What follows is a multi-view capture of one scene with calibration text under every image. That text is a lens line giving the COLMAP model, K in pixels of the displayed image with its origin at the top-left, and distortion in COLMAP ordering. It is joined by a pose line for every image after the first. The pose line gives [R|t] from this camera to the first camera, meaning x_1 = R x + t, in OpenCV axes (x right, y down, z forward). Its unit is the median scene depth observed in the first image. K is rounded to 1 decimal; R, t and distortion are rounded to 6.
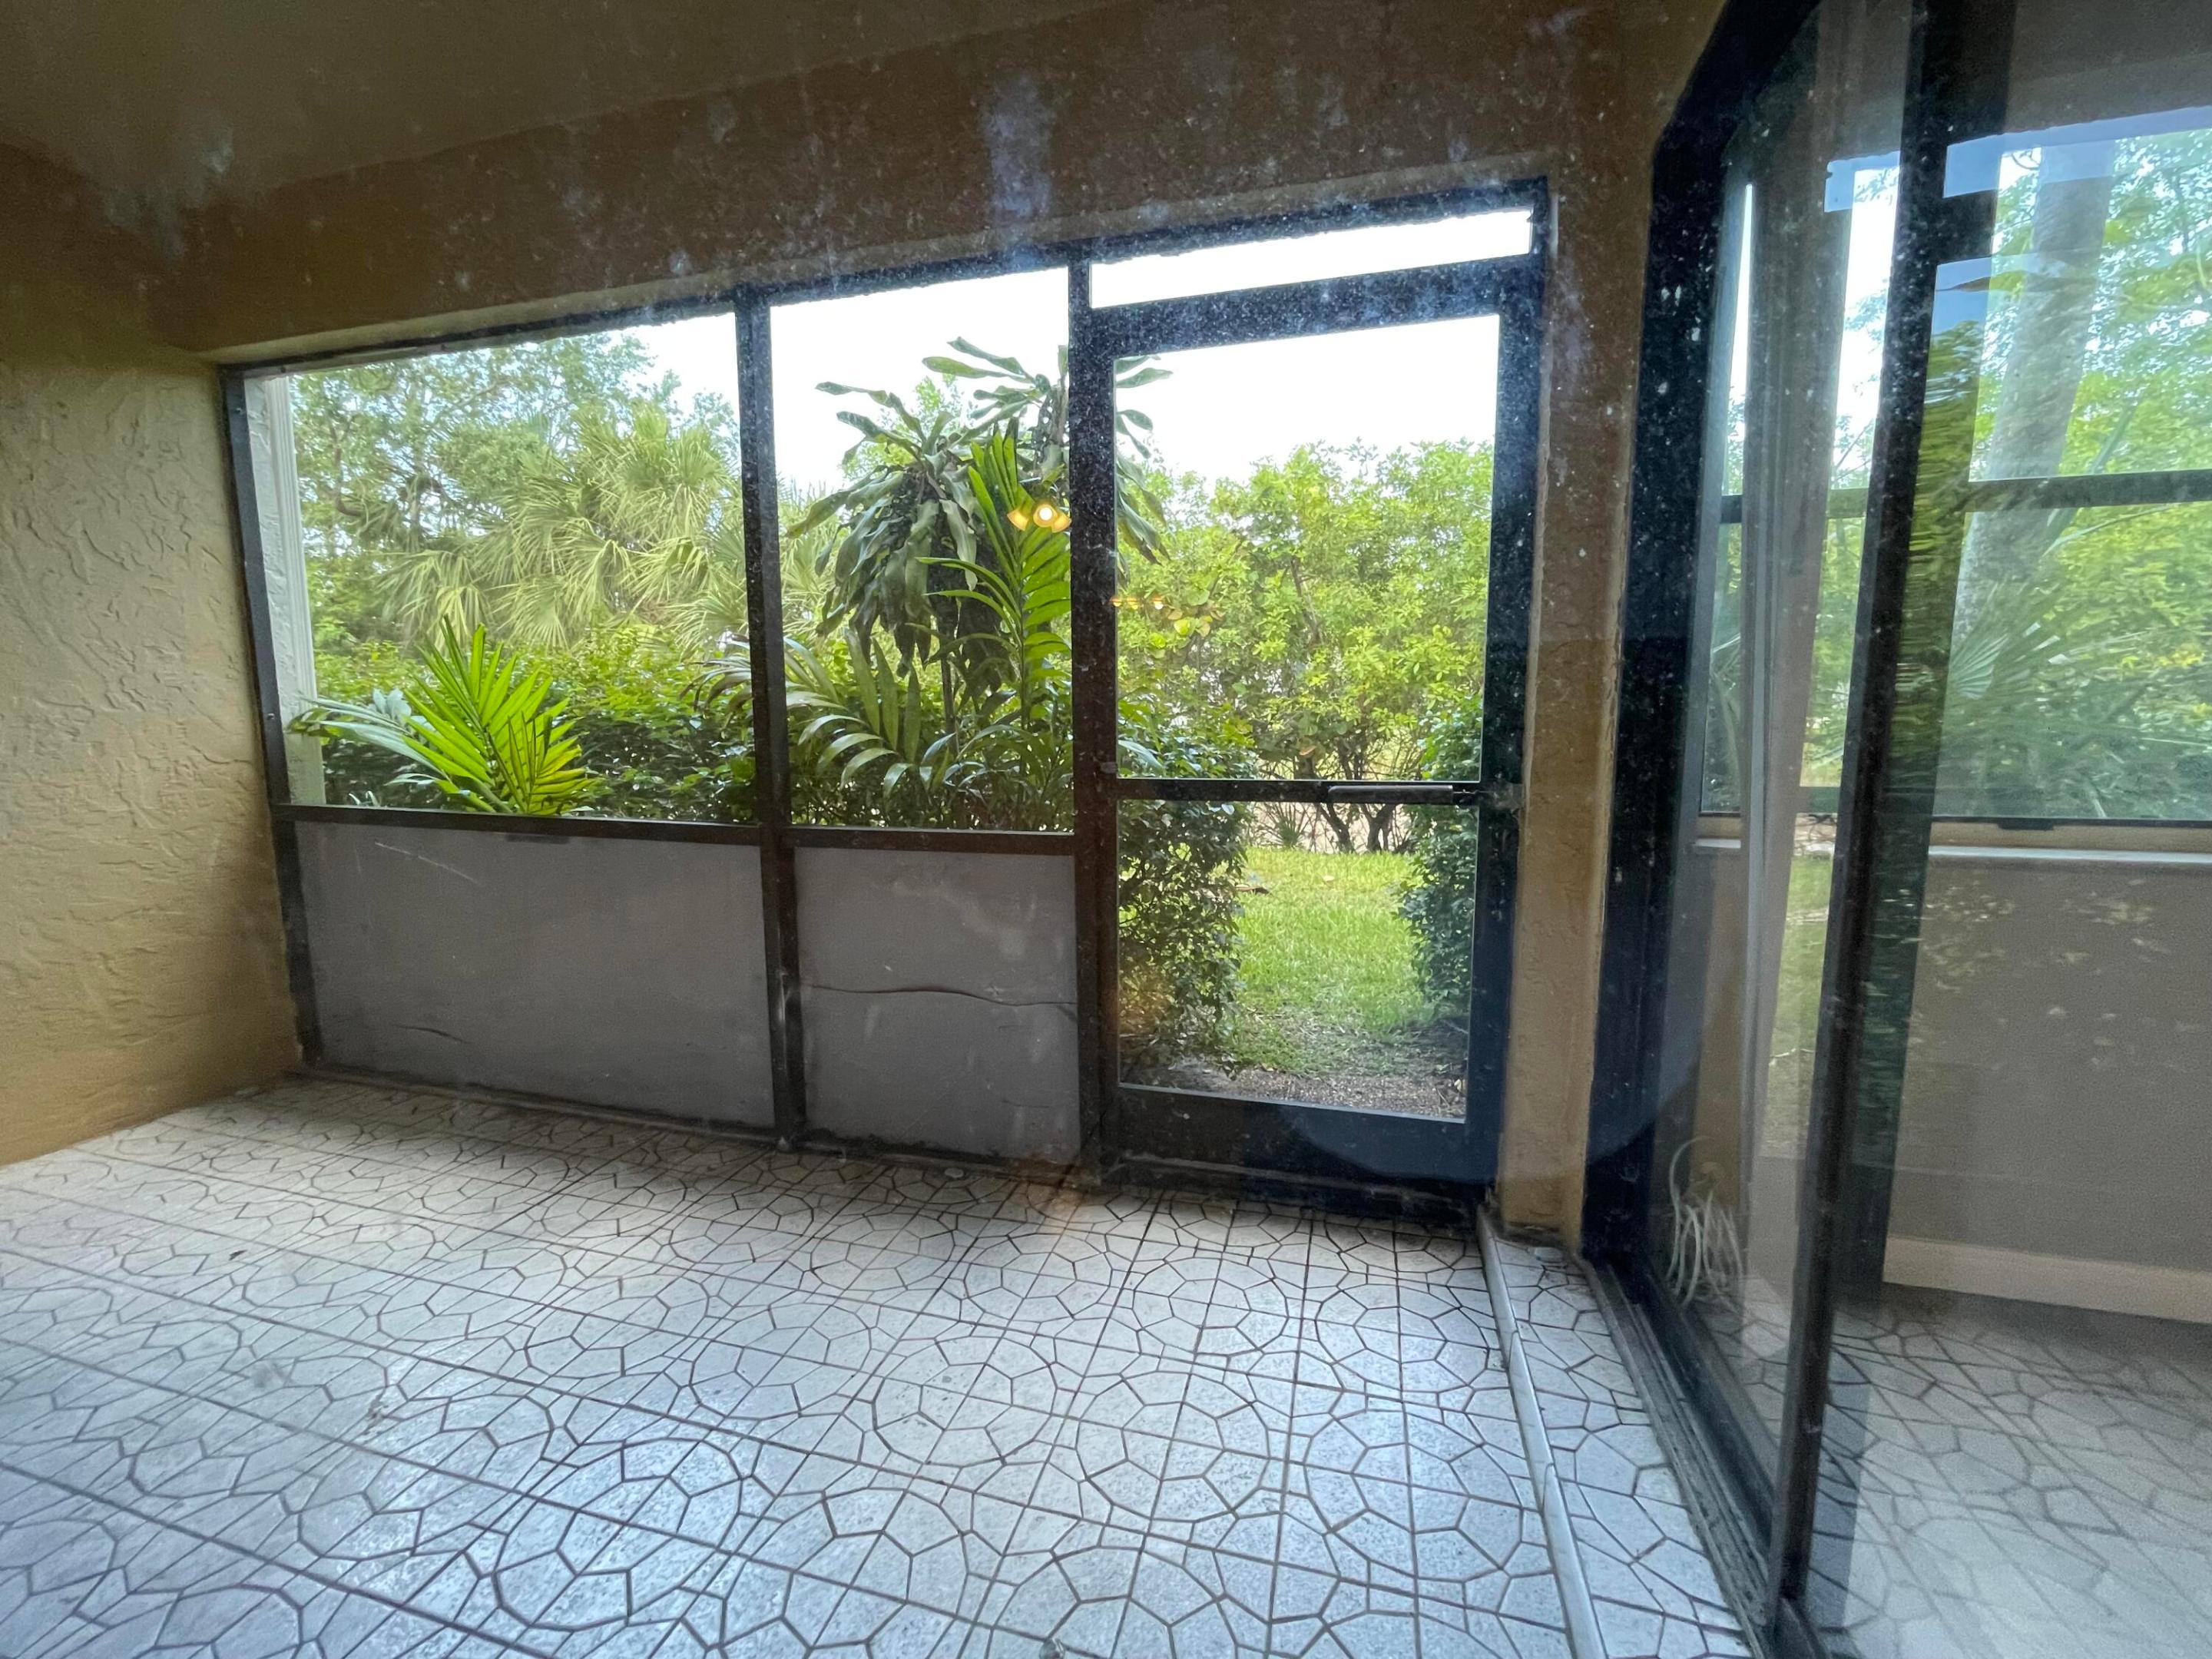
lens RADIAL K [[900.4, 0, 1100.1], [0, 900.4, 823.3], [0, 0, 1]] dist [0.001945, 0.000407]
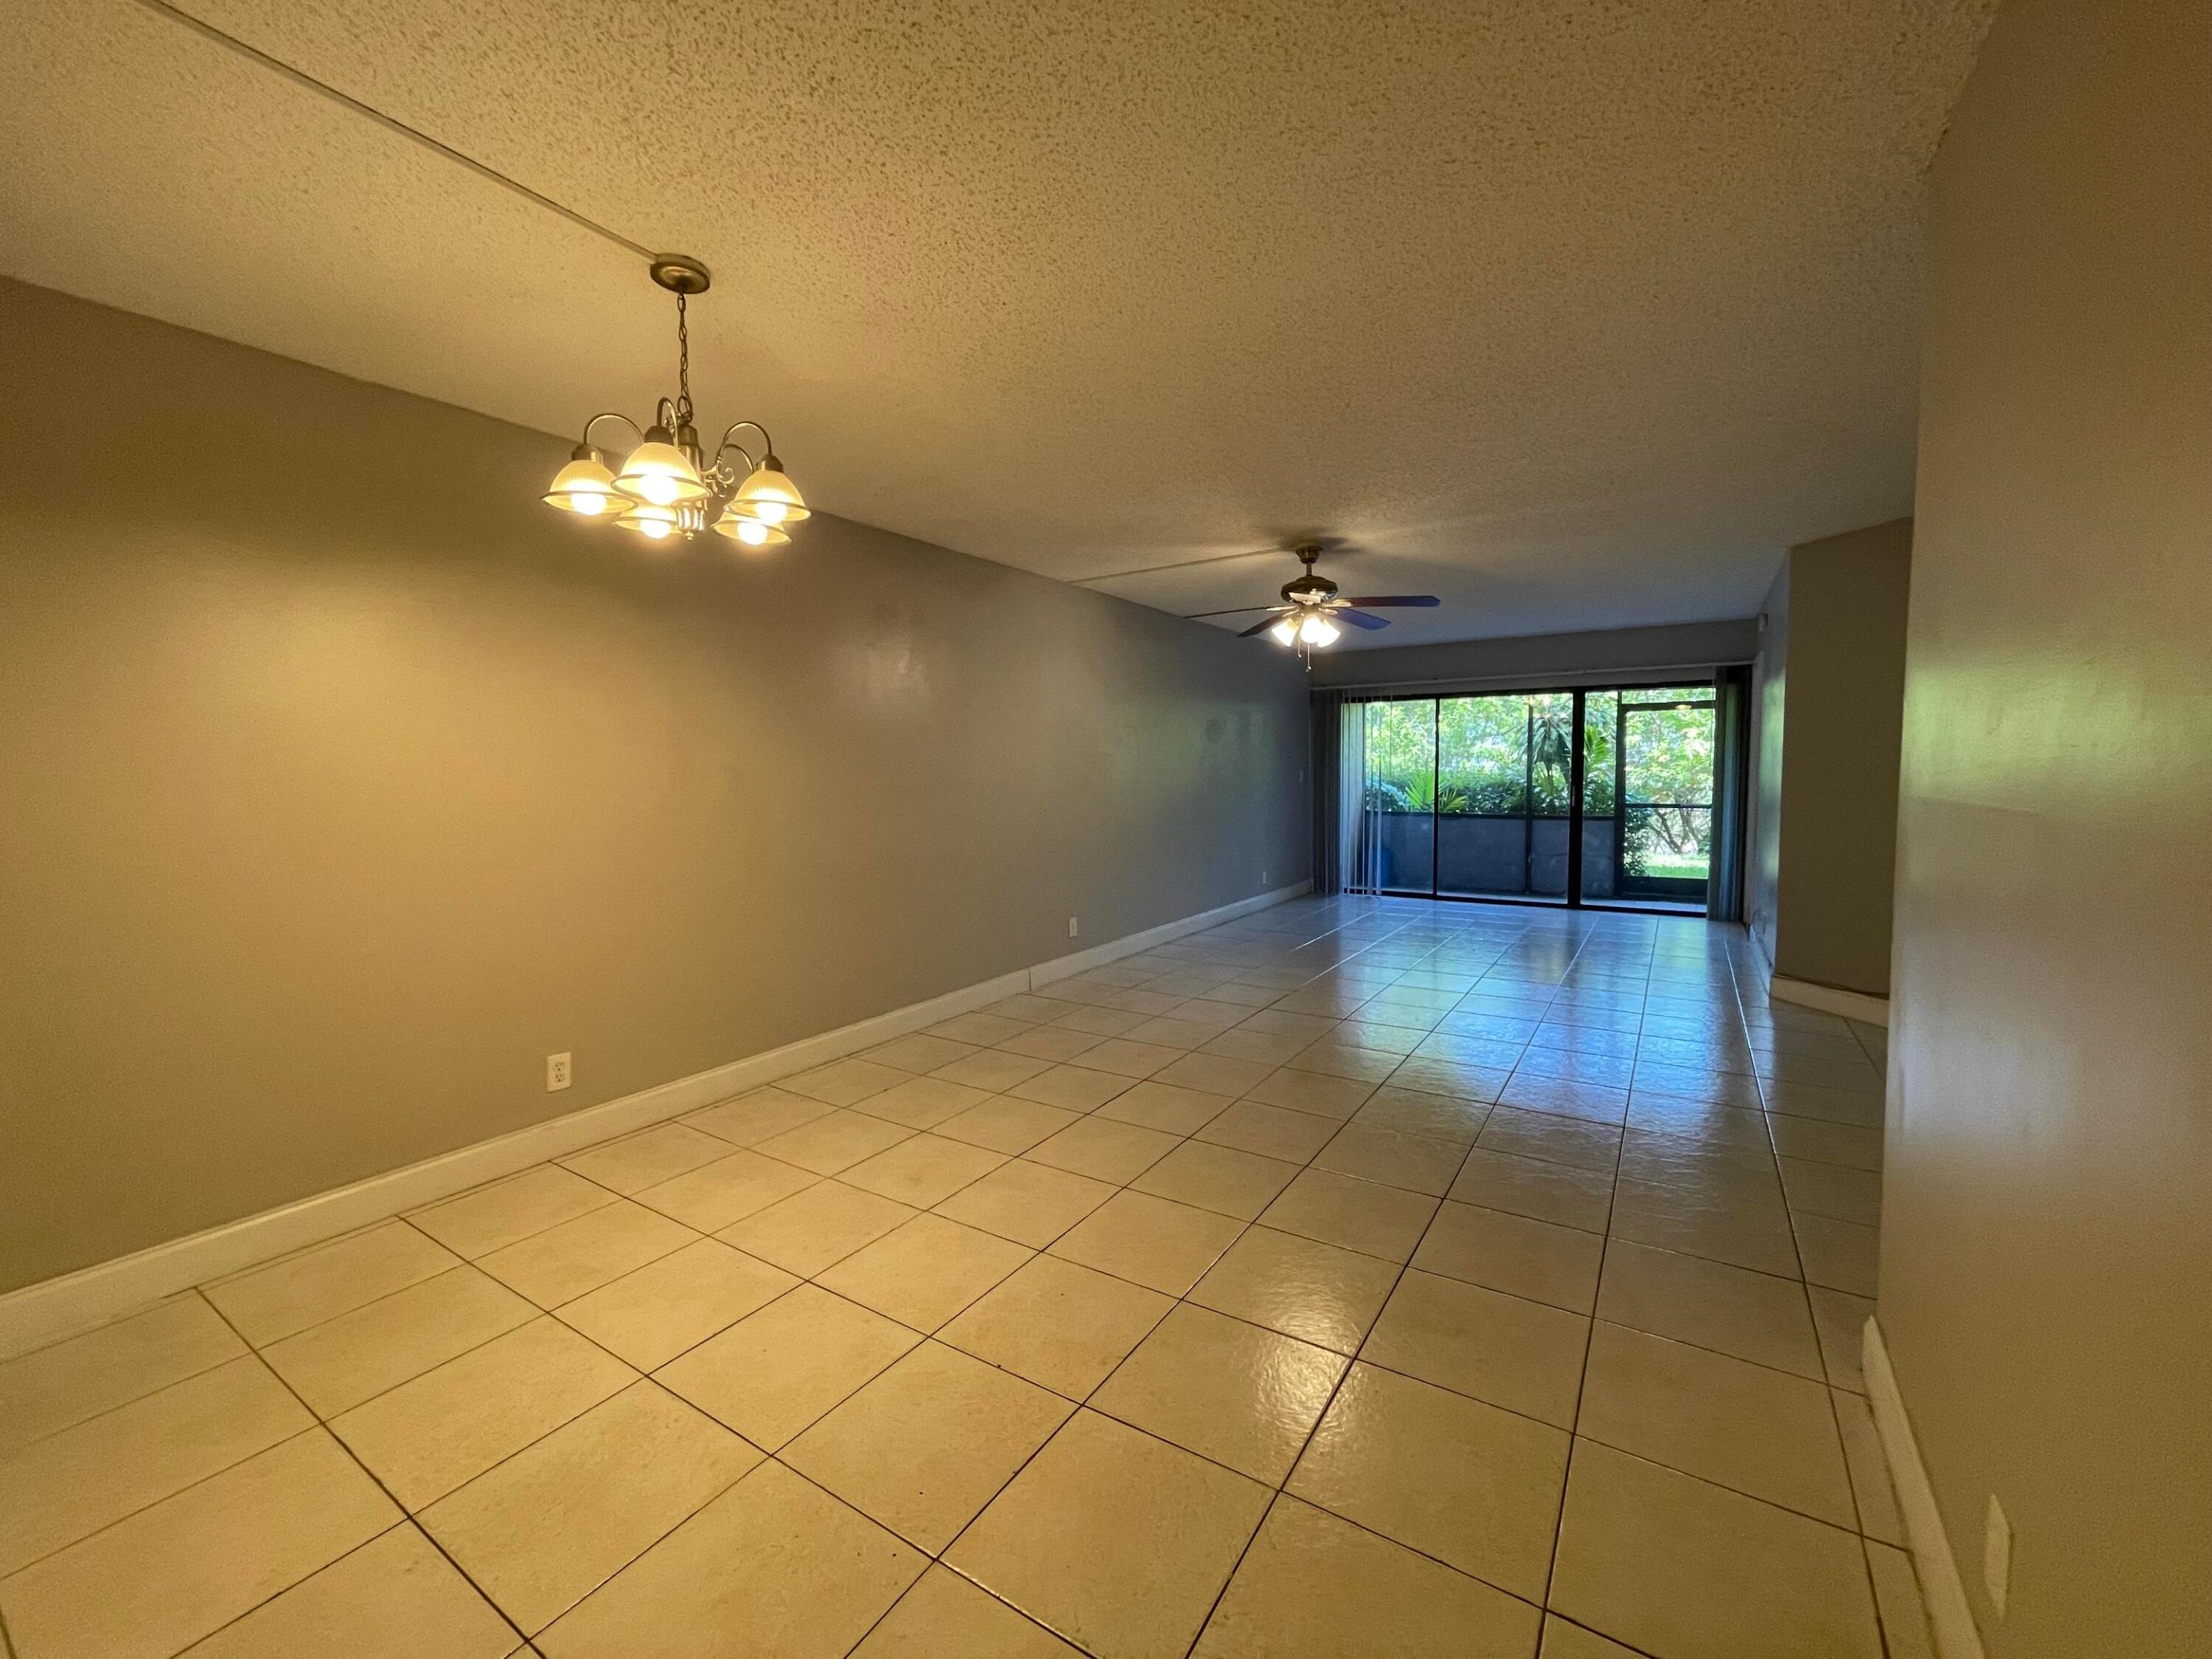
lens RADIAL K [[894.3, 0, 1112.4], [0, 894.3, 815.4], [0, 0, 1]] dist [0.002065, 0.000477]
pose [[0.956895, 0.006526, -0.290360, -0.949734], [-0.023891, 0.998128, -0.056302, 0.269380], [0.289449, 0.060813, 0.955260, -3.339701]]
